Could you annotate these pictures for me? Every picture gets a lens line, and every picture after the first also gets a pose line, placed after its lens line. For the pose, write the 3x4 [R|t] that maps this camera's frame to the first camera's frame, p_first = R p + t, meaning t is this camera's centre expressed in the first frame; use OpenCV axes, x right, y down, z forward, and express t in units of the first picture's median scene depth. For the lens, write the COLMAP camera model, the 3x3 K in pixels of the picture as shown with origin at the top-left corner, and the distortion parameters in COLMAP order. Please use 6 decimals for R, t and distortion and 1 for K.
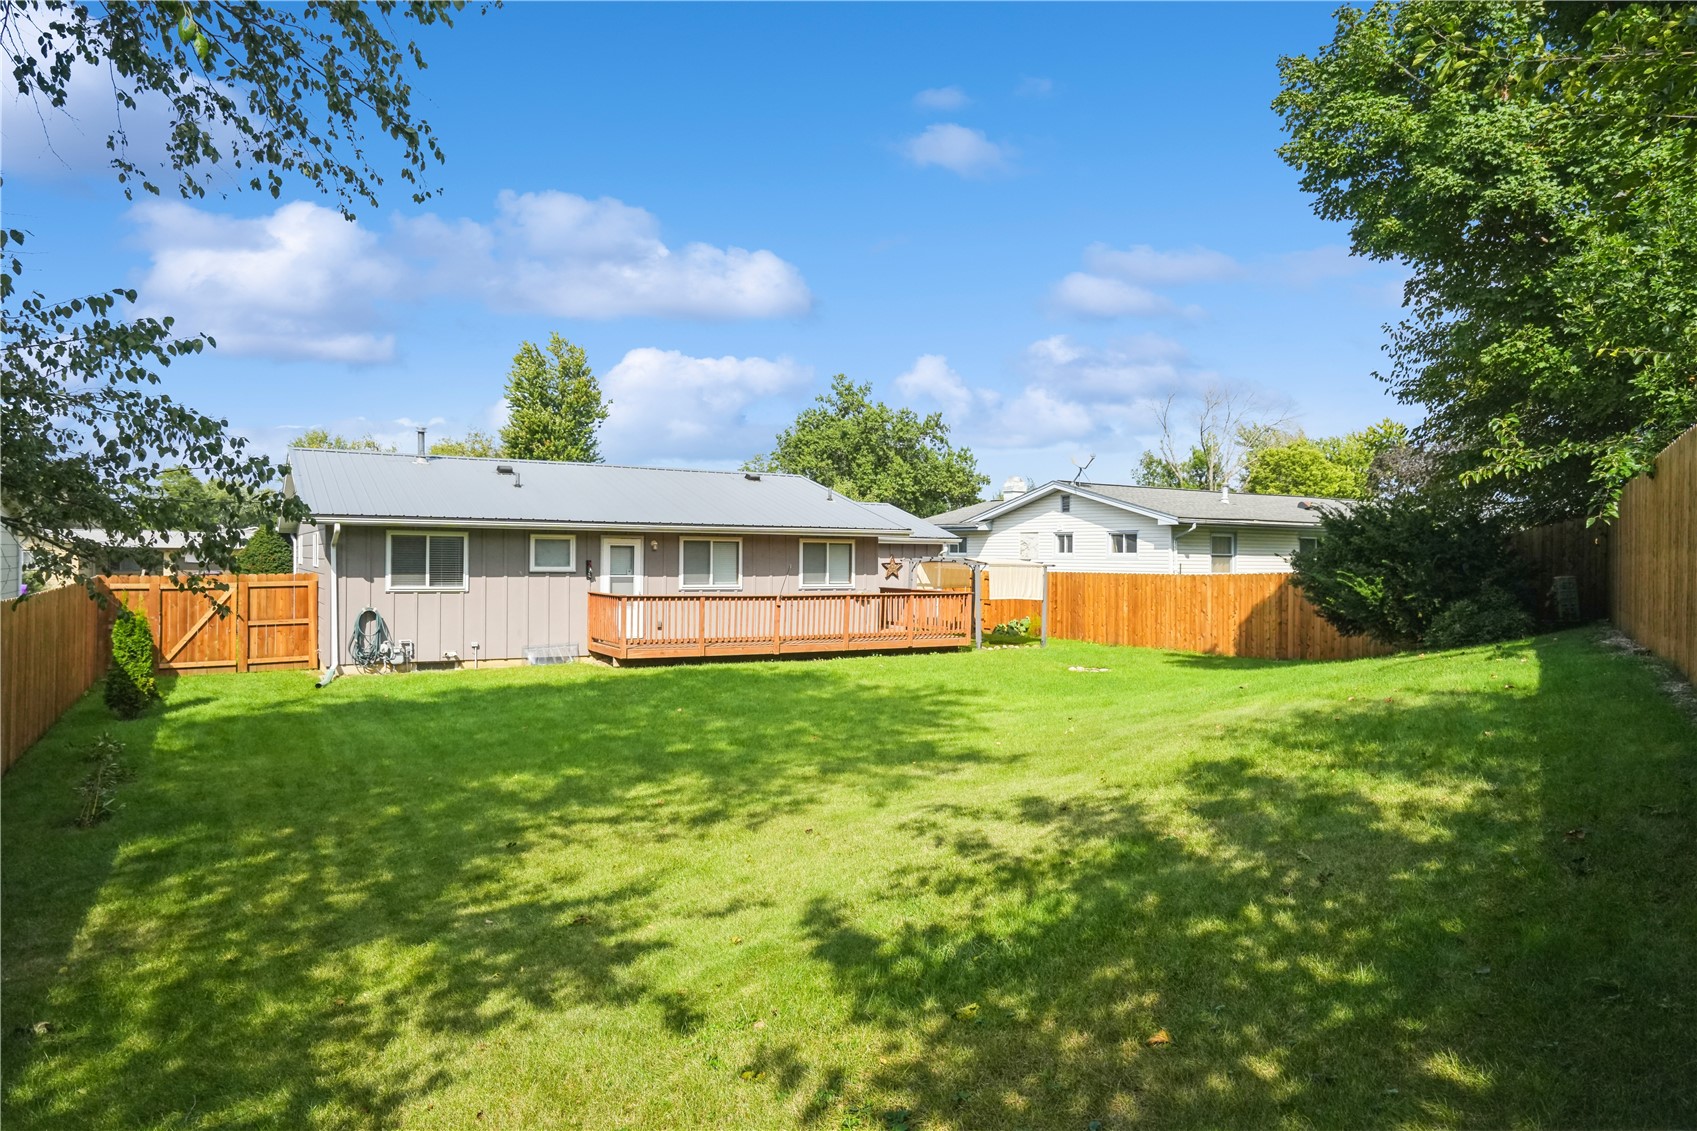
lens RADIAL K [[1070.3, 0, 848.5], [0, 1070.3, 565.5], [0, 0, 1]] dist [0.001120, 0.000261]
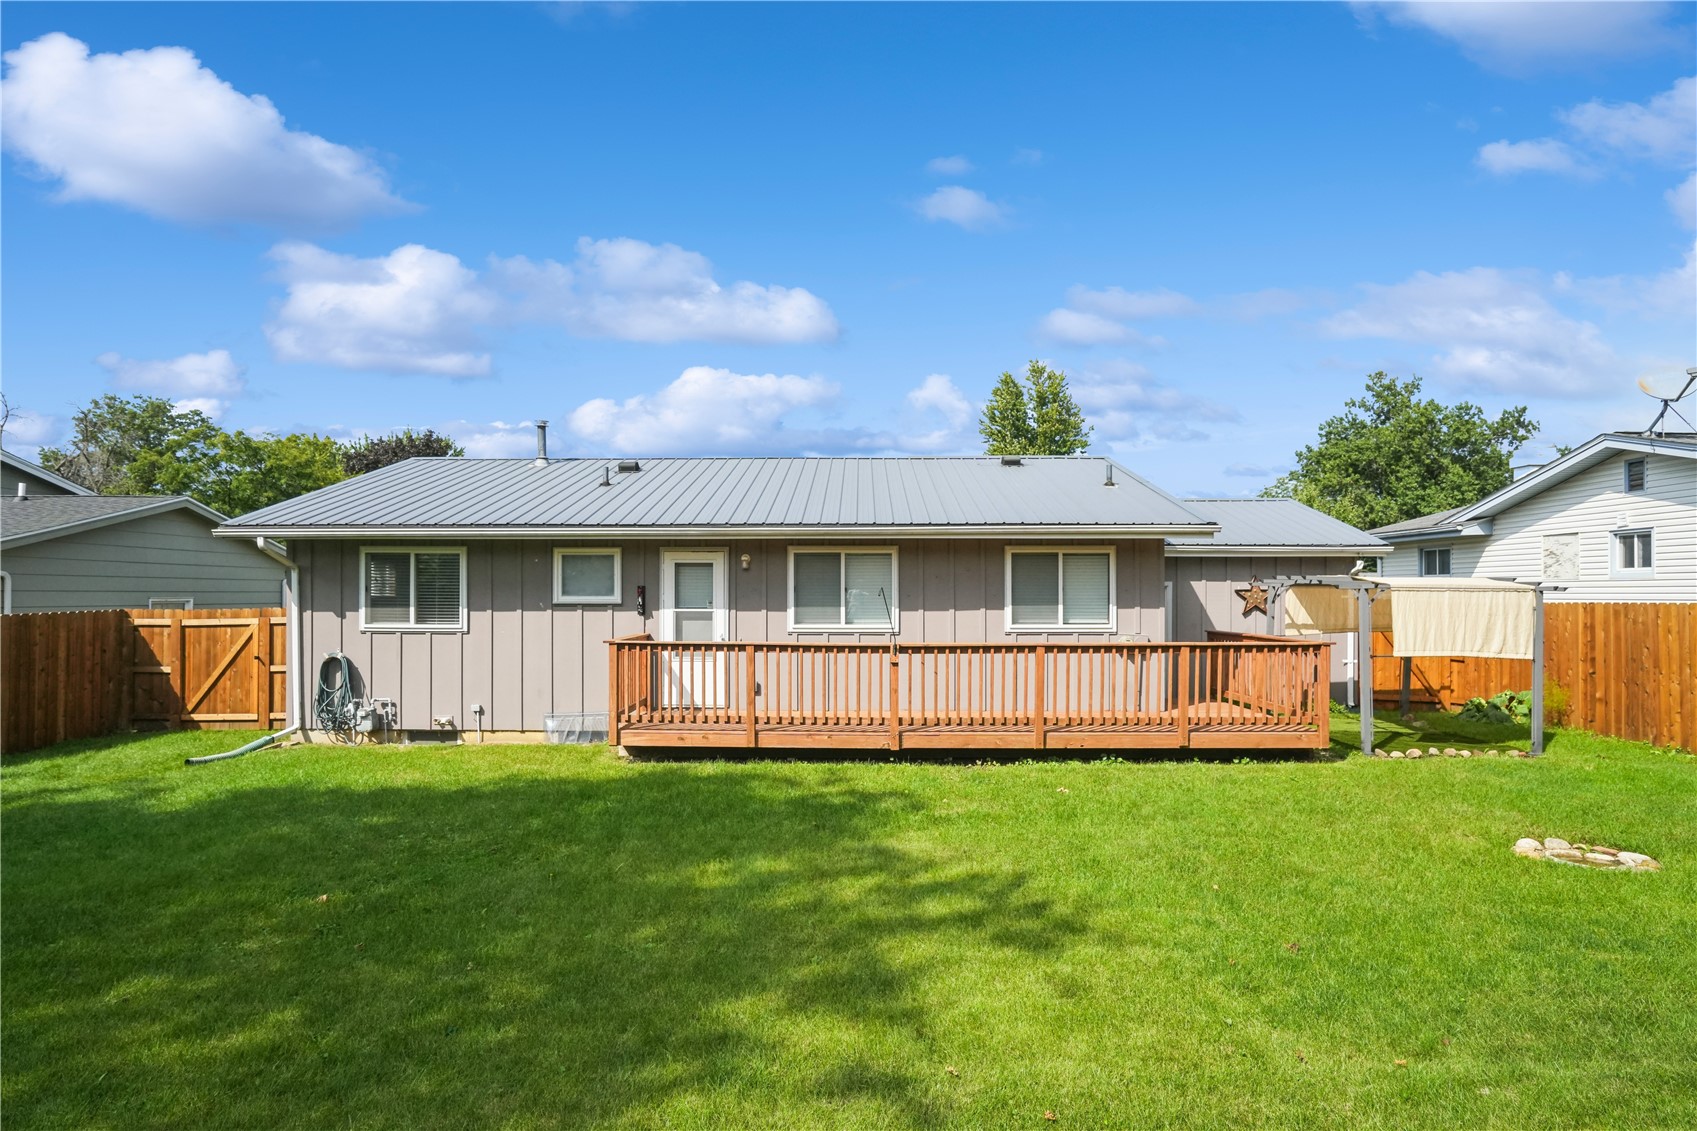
lens RADIAL K [[991.3, 0, 848.1], [0, 991.3, 606.9], [0, 0, 1]] dist [-0.009040, -0.000848]
pose [[0.852524, -0.002844, -0.522681, 0.173464], [0.003830, 0.999992, 0.000807, 0.007606], [0.522674, -0.002690, 0.852528, 0.526041]]
